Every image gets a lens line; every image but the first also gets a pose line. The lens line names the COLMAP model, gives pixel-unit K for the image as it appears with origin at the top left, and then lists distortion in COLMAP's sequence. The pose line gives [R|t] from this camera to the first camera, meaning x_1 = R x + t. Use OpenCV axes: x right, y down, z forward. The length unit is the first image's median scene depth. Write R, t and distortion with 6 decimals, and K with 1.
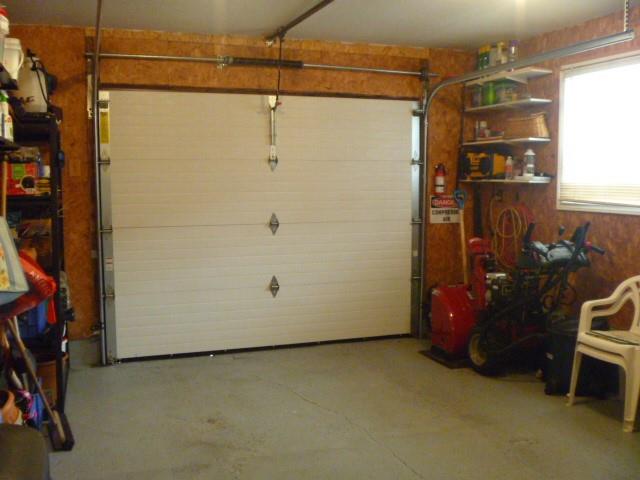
lens RADIAL K [[671.7, 0, 319.0], [0, 671.7, 239.7], [0, 0, 1]] dist [-0.094492, 0.000000]
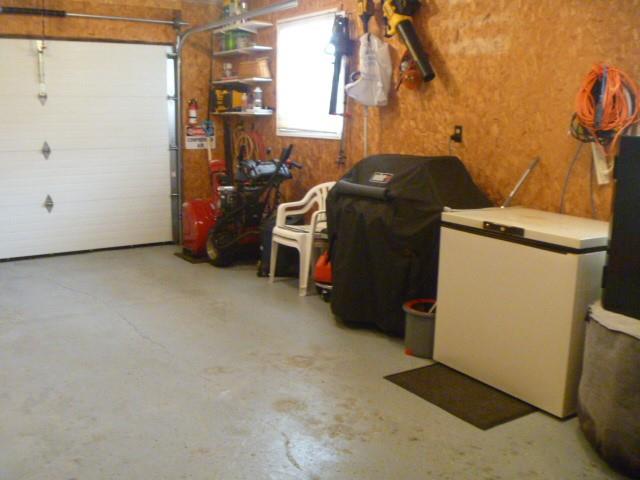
lens RADIAL K [[671.7, 0, 320.6], [0, 671.7, 238.9], [0, 0, 1]] dist [-0.094492, 0.000000]
pose [[0.971445, -0.036111, 0.234500, 0.126473], [0.014394, 0.995499, 0.093668, 0.029909], [-0.236827, -0.087618, 0.967593, -0.254286]]
